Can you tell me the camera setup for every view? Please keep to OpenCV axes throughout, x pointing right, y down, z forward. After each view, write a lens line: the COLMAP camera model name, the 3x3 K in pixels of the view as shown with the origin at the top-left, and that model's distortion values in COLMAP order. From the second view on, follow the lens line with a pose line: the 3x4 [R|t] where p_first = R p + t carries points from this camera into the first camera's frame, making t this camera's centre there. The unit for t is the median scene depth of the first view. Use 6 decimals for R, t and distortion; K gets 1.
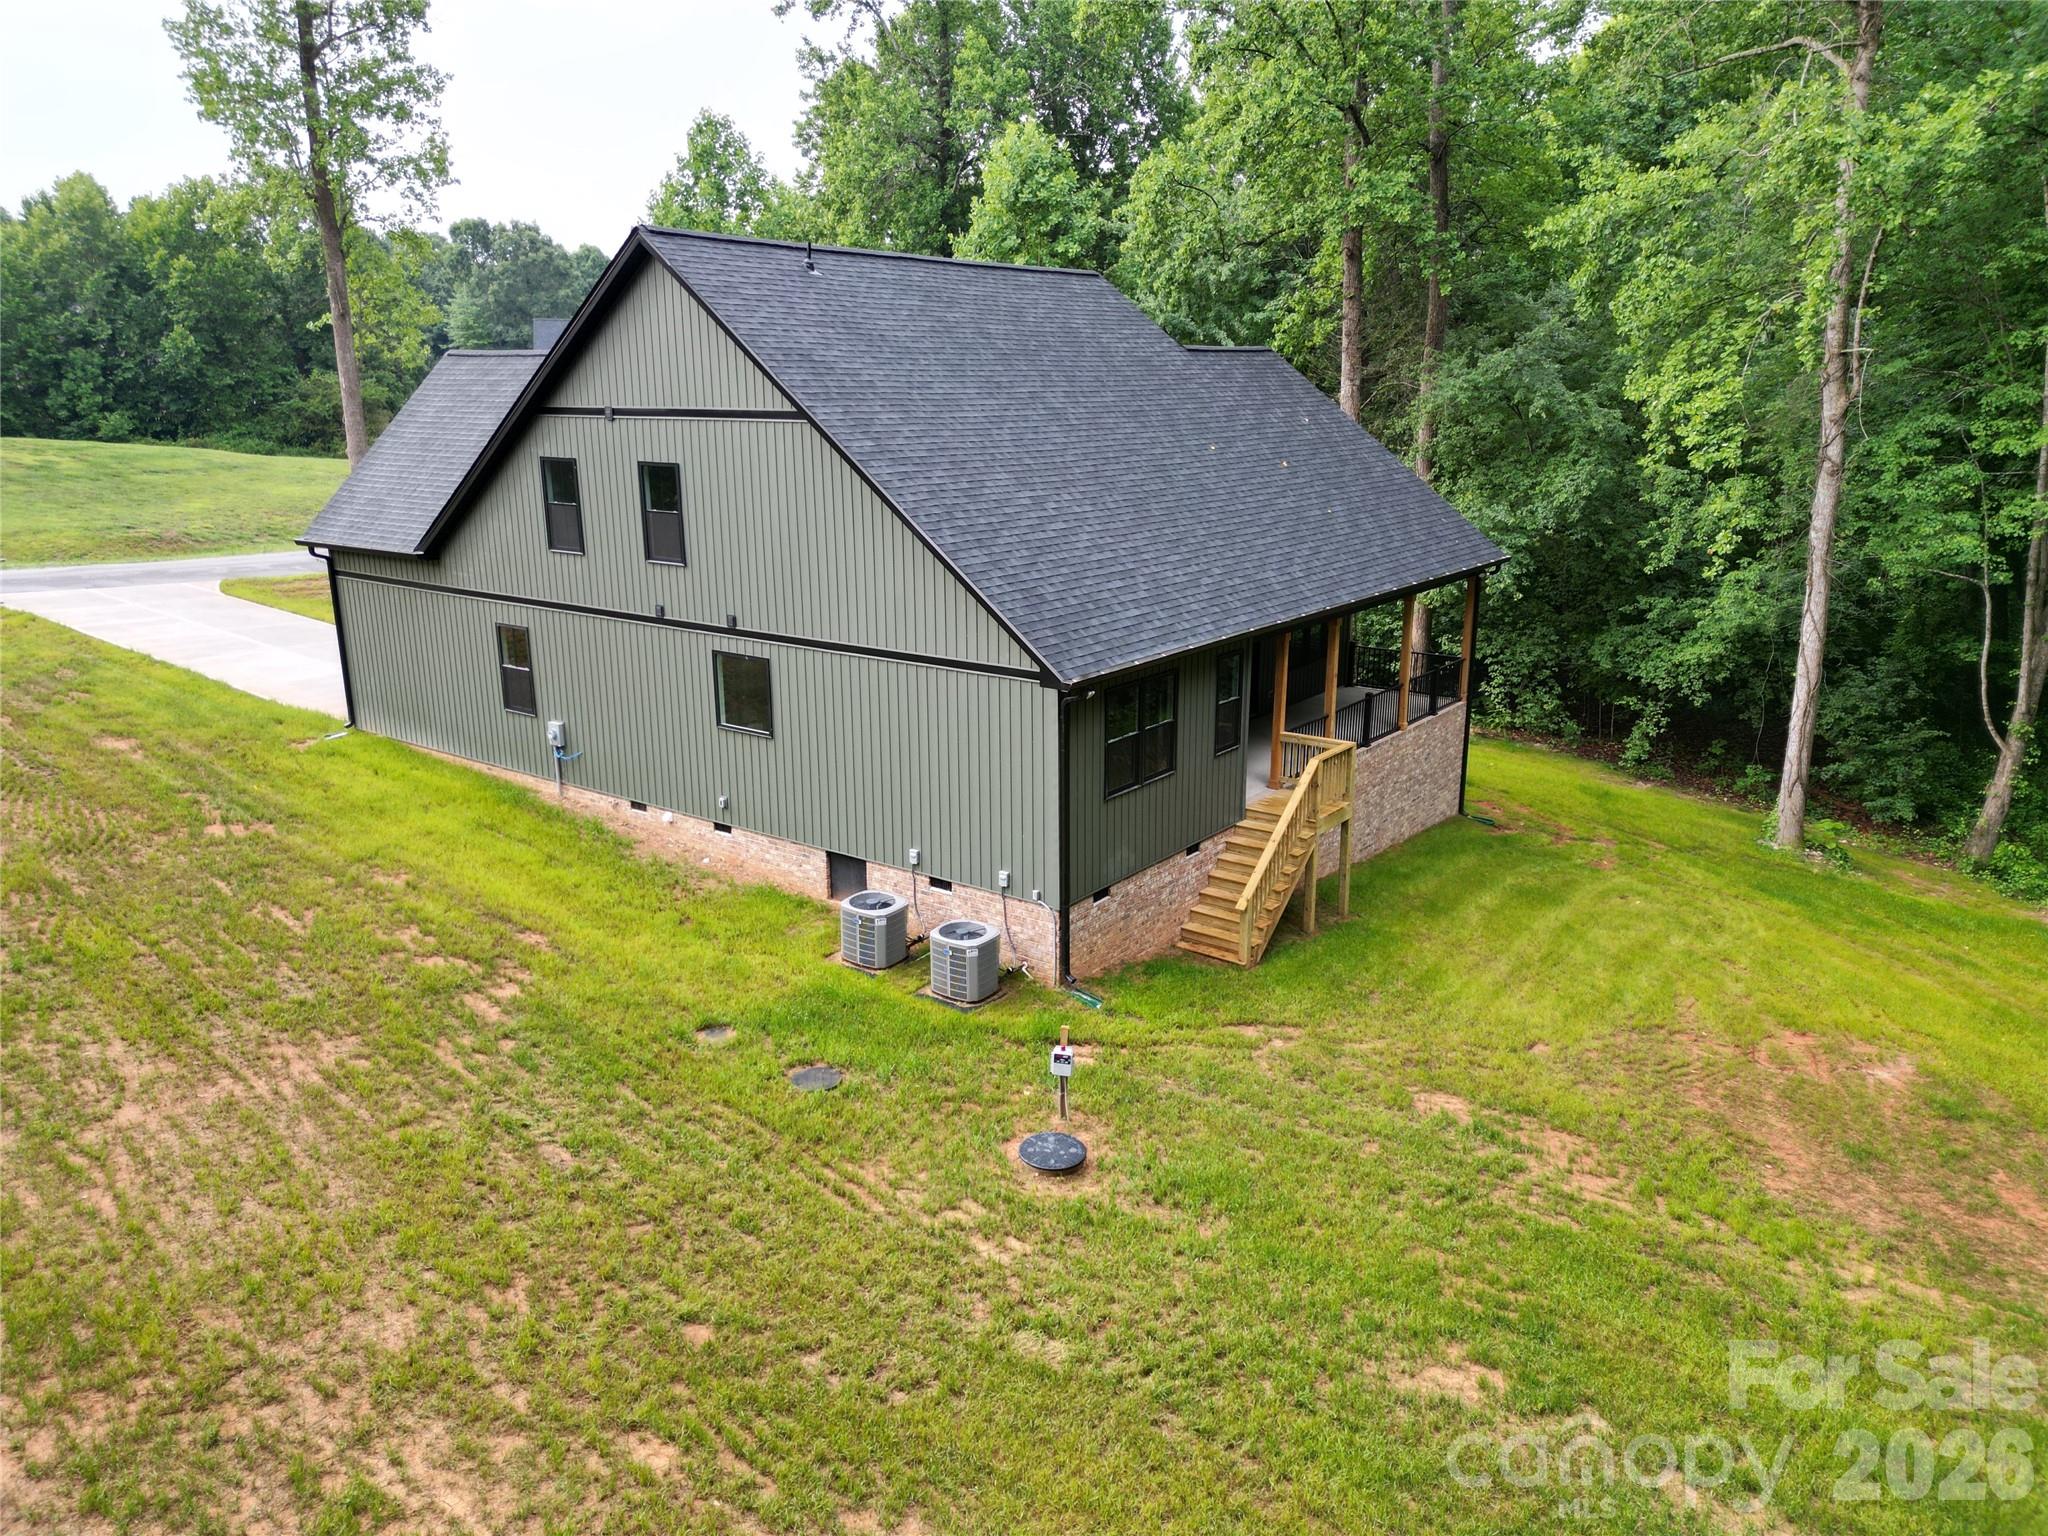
lens RADIAL K [[1429.6, 0, 1024.0], [0, 1429.6, 768.0], [0, 0, 1]] dist [0.082206, -0.070379]
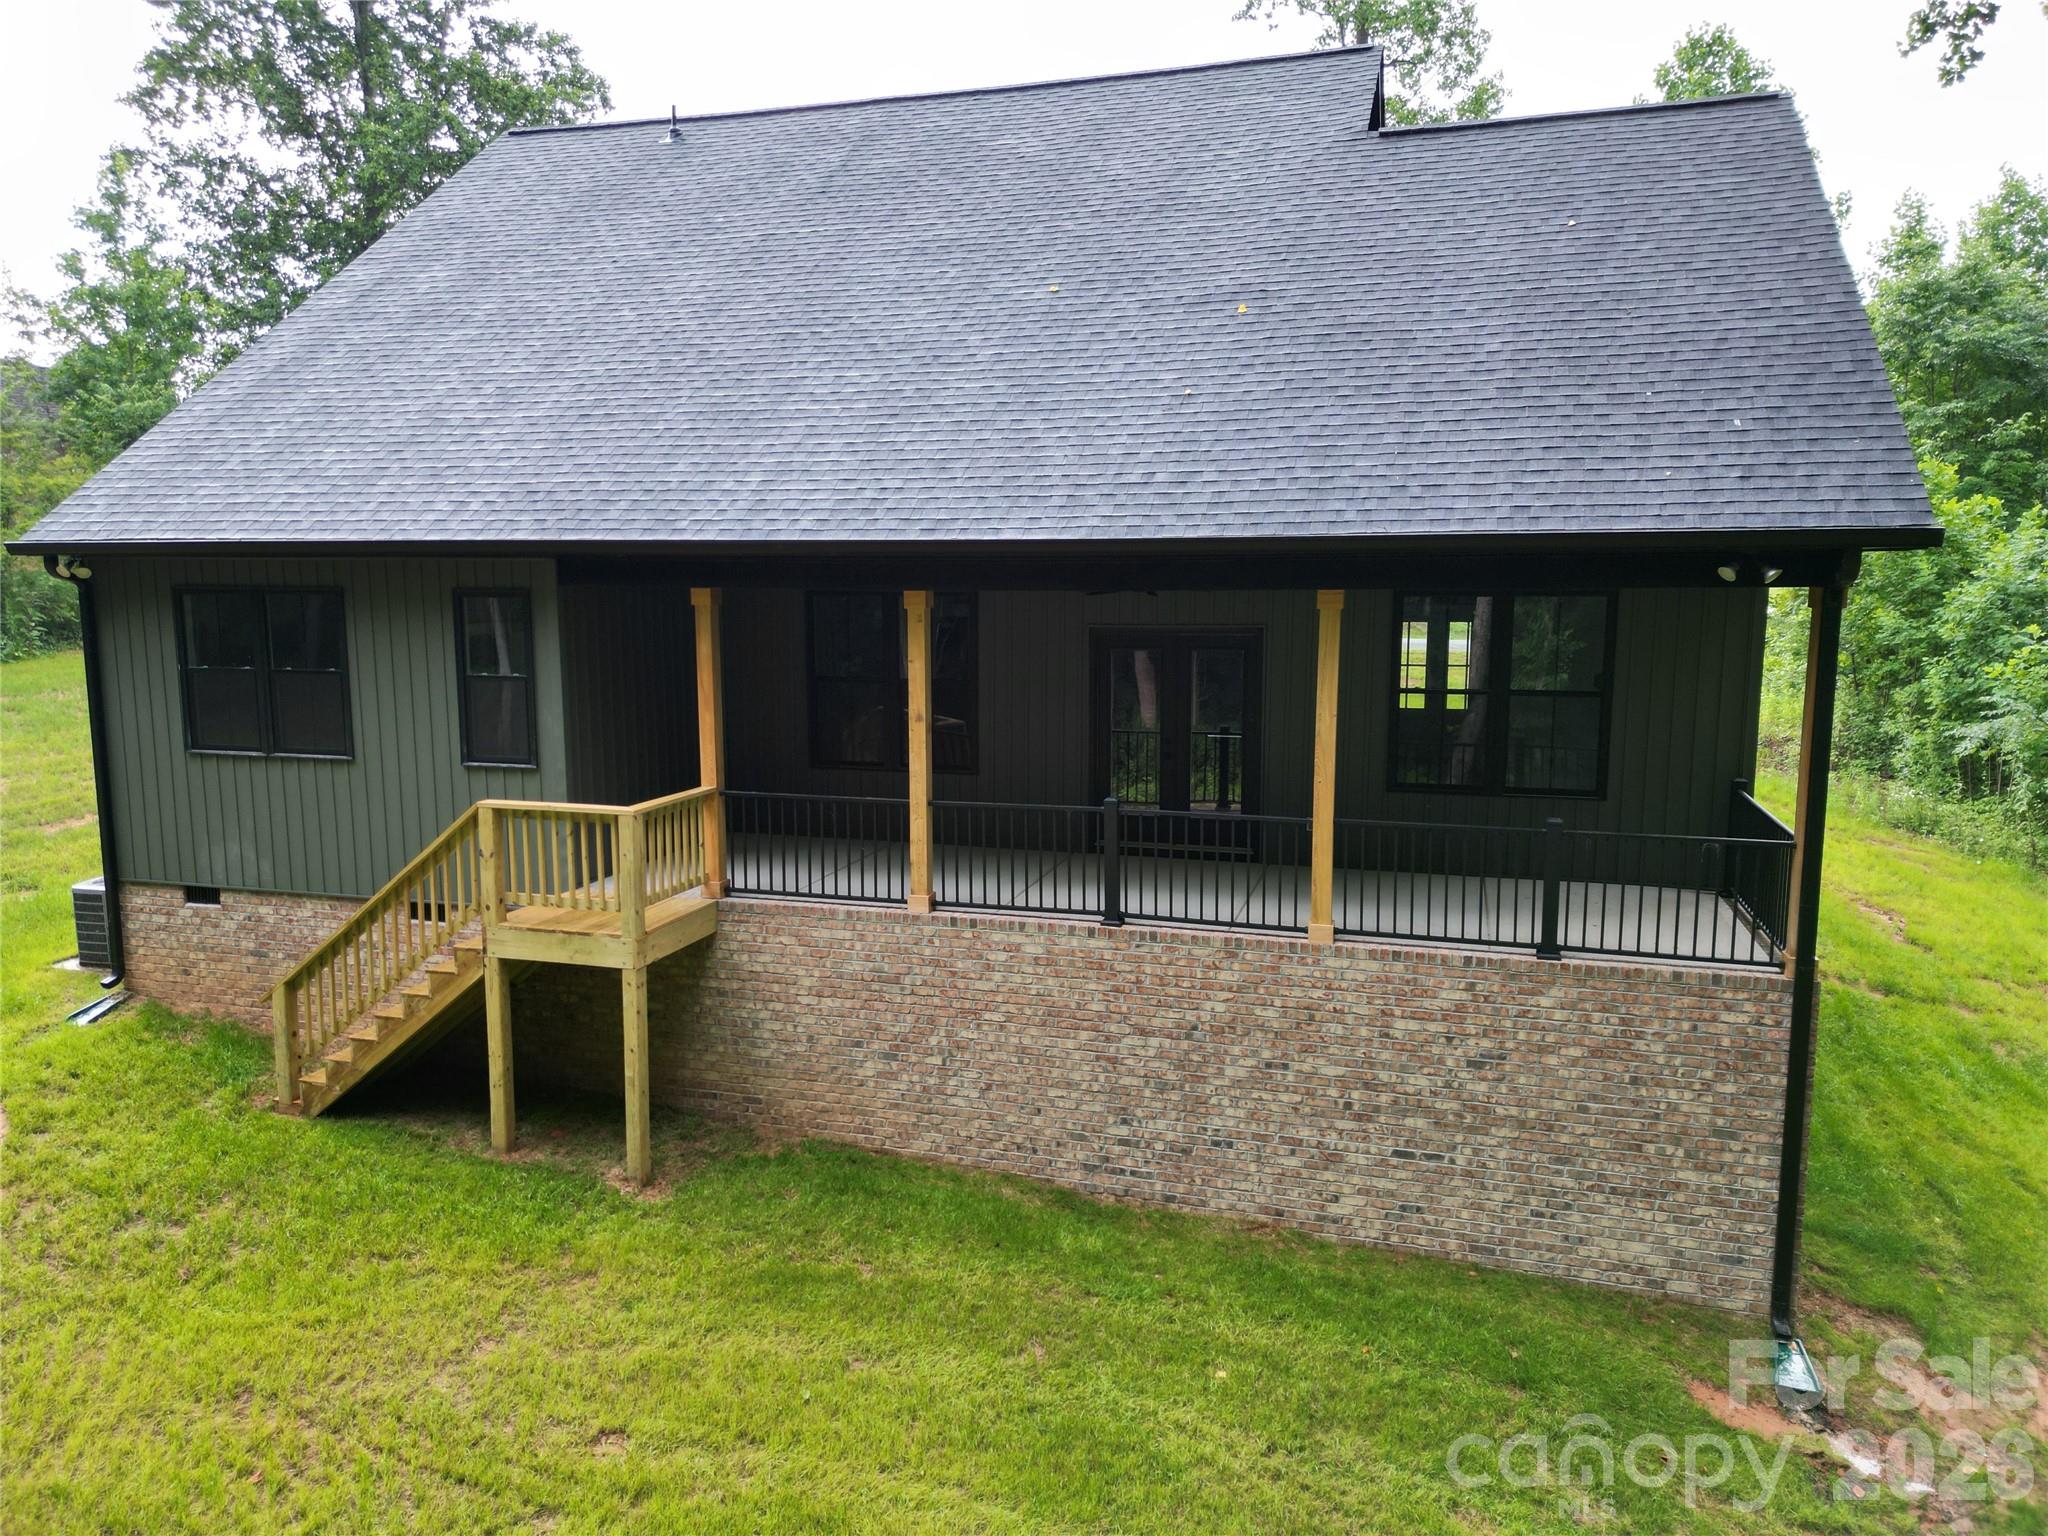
lens RADIAL K [[1429.6, 0, 1024.0], [0, 1429.6, 768.0], [0, 0, 1]] dist [0.082206, -0.070379]
pose [[0.340820, 0.136894, -0.930109, 0.805593], [-0.245834, 0.967896, 0.052374, -0.101035], [0.907418, 0.210802, 0.363531, 1.061517]]
